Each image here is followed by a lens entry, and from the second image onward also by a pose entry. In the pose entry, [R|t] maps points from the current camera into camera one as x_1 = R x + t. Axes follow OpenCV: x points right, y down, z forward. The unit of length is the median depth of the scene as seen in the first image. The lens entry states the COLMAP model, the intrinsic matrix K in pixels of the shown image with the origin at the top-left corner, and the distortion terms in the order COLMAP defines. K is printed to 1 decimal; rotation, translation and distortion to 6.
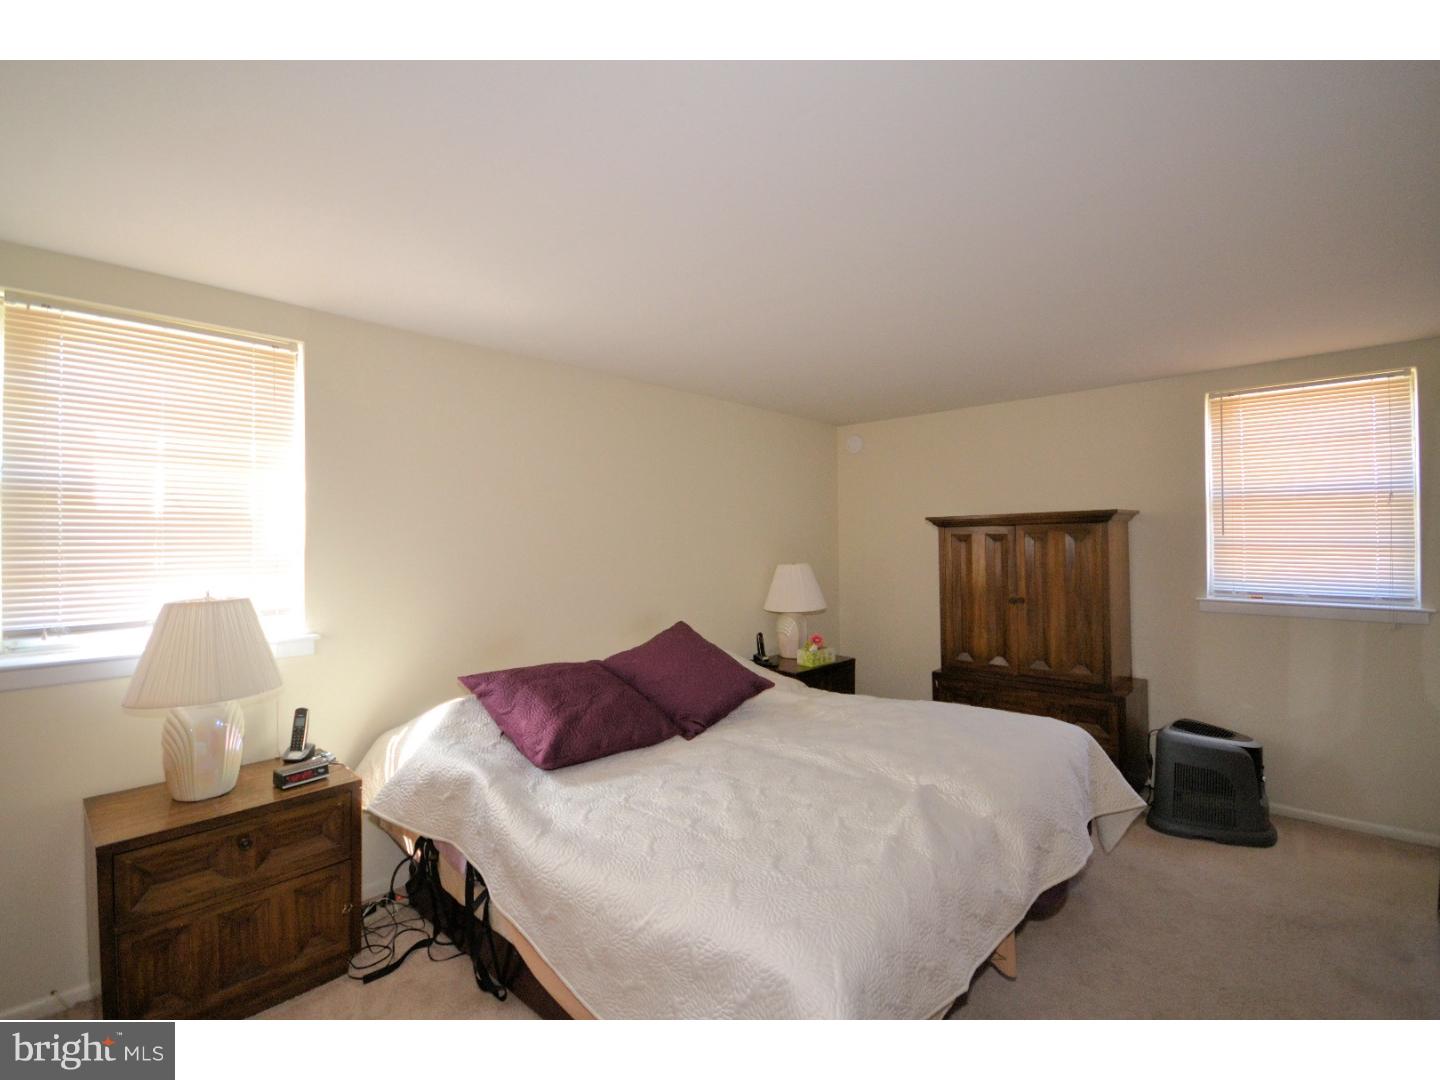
lens RADIAL K [[636.9, 0, 719.6], [0, 636.9, 533.4], [0, 0, 1]] dist [0.004223, 0.000014]
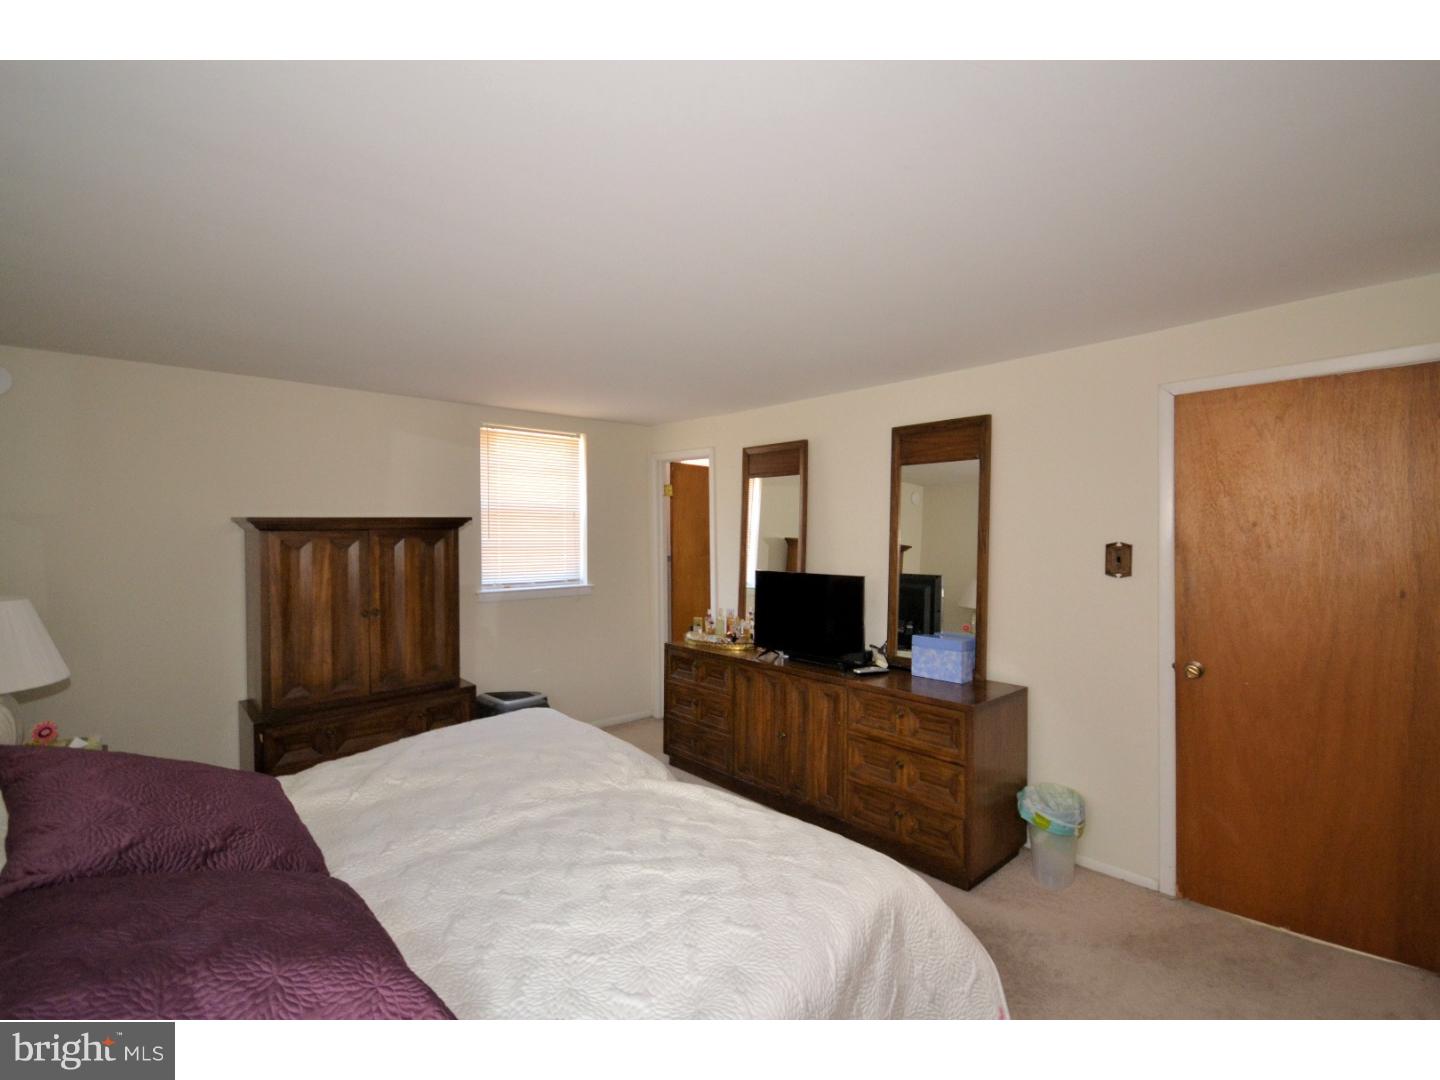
lens RADIAL K [[663.4, 0, 718.2], [0, 663.4, 543.1], [0, 0, 1]] dist [0.000253, -0.000006]
pose [[0.073660, -0.012390, 0.997206, -0.476057], [-0.004165, 0.999910, 0.012731, -0.008964], [-0.997275, -0.005091, 0.073602, 0.479096]]
